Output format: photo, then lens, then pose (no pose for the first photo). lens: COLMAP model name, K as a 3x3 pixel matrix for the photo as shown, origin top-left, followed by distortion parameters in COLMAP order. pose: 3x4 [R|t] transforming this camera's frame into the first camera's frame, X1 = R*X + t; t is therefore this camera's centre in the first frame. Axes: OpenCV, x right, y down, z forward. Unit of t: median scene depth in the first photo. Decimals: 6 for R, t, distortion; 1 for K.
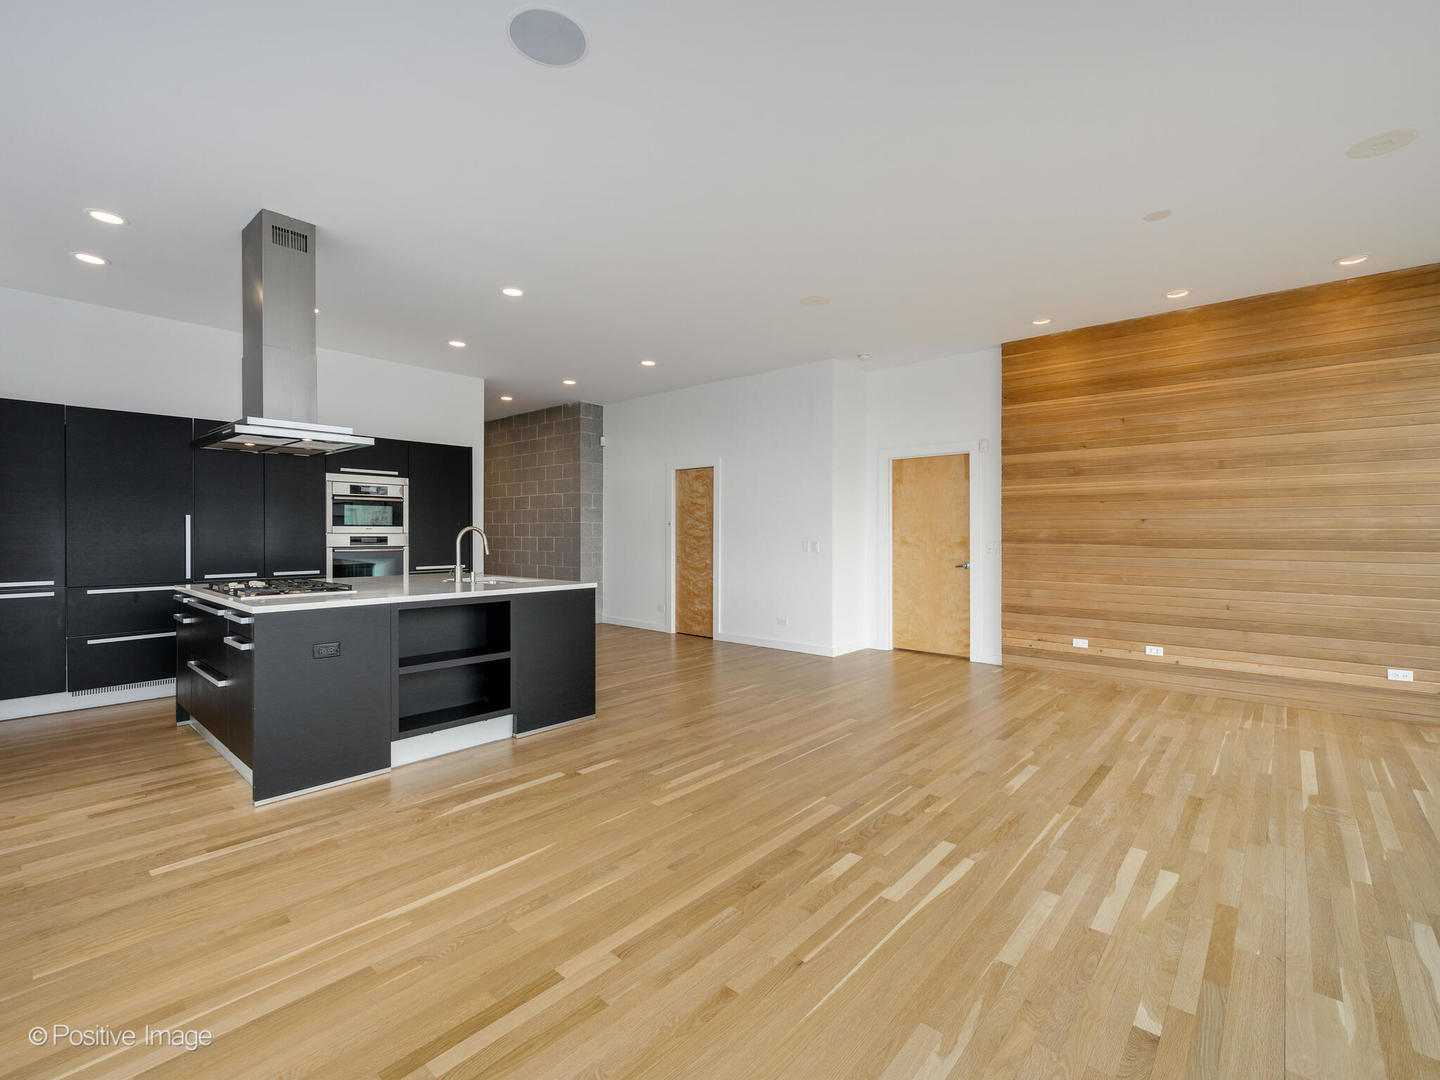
lens RADIAL K [[644.9, 0, 754.6], [0, 644.9, 535.2], [0, 0, 1]] dist [0.000932, -0.000217]
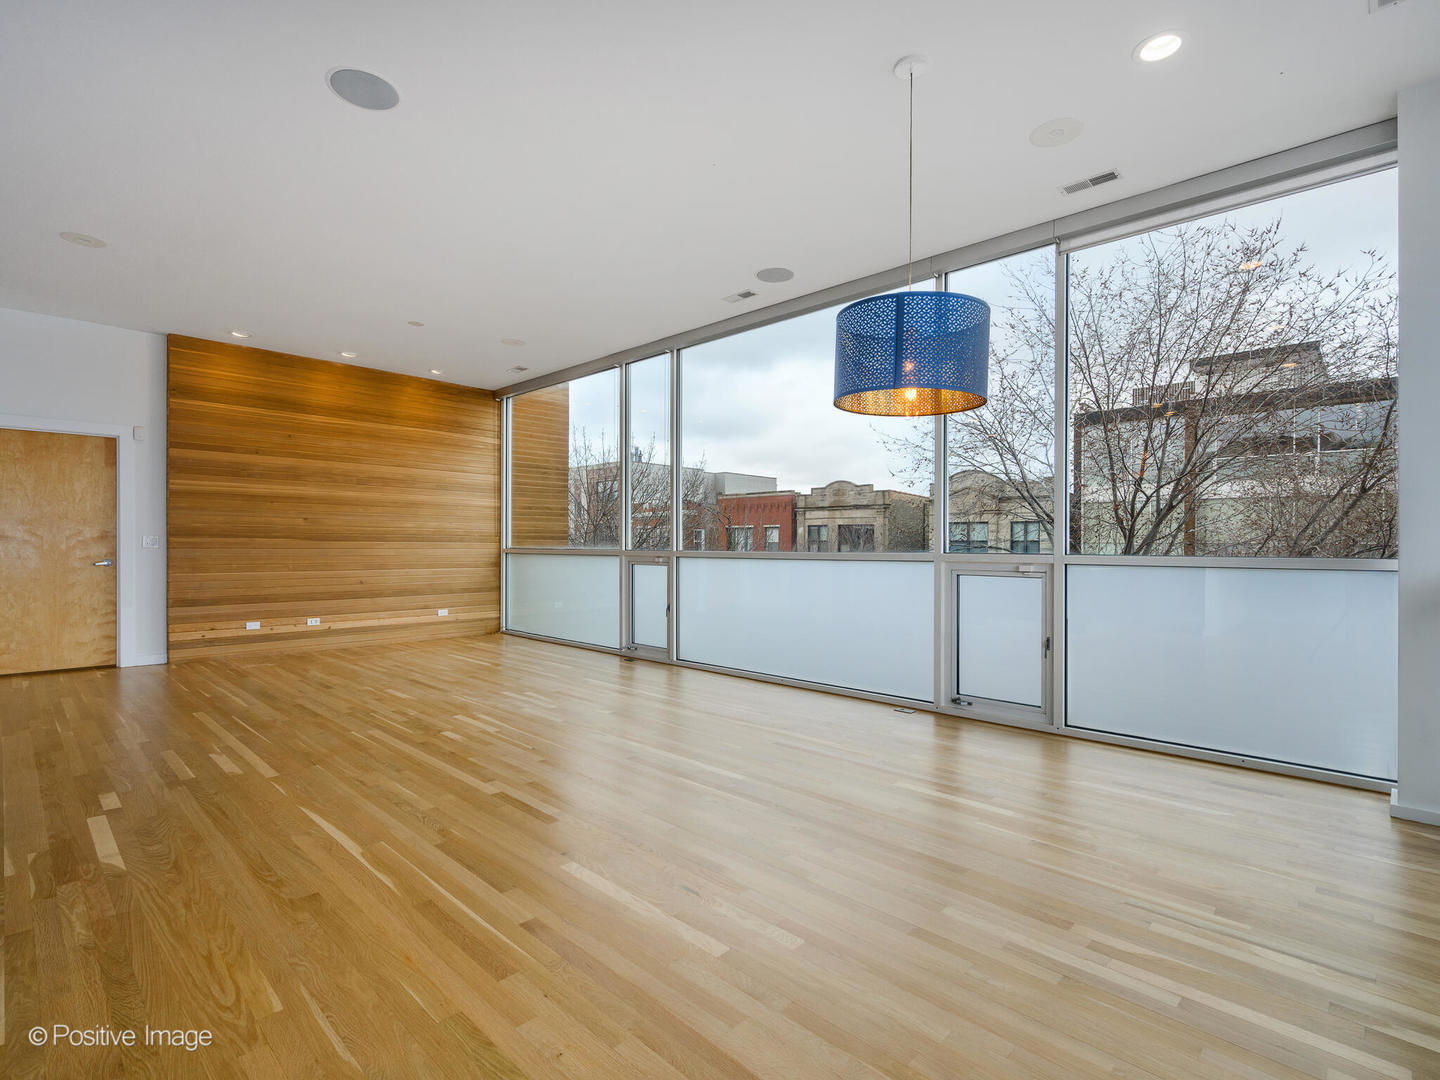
lens RADIAL K [[678.6, 0, 714.1], [0, 678.6, 540.4], [0, 0, 1]] dist [0.001718, 0.000117]
pose [[0.060752, 0.004337, 0.998143, -0.707802], [0.000016, 0.999991, -0.004346, 0.025275], [-0.998153, 0.000280, 0.060751, 0.134022]]
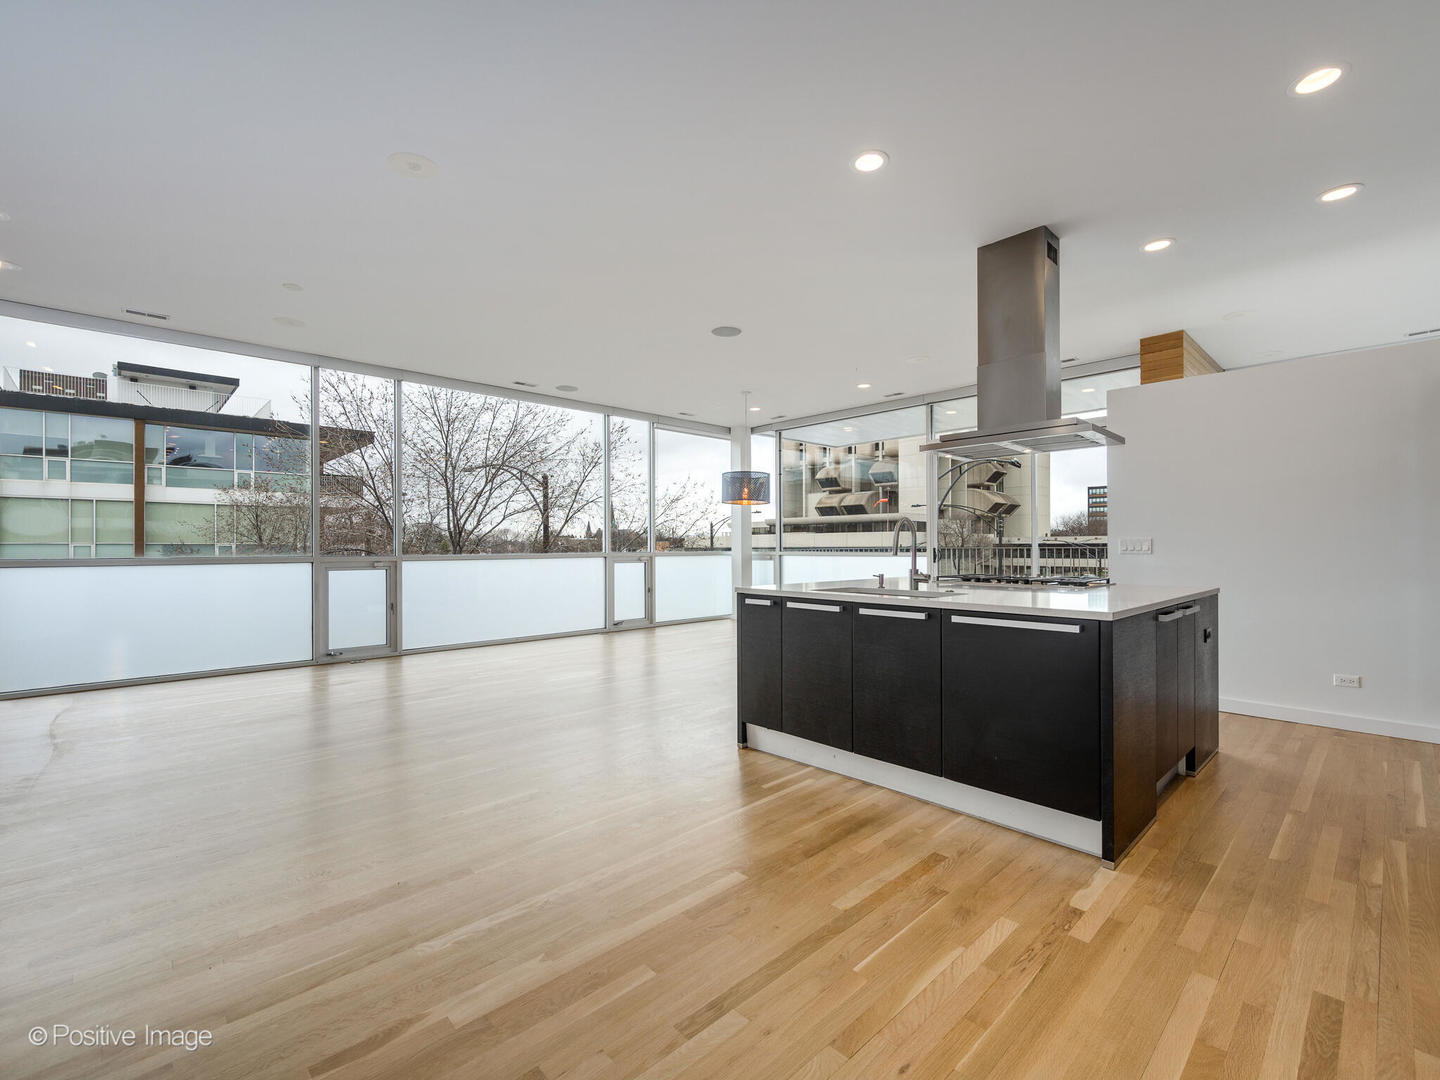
lens RADIAL K [[631.4, 0, 720.0], [0, 631.4, 540.0], [0, 0, 1]] dist [-0.000430, 0.000075]
pose [[-0.992584, 0.002432, 0.121536, -0.304139], [0.001782, 0.999984, -0.005454, 0.014618], [-0.121548, -0.005197, -0.992572, 1.495254]]
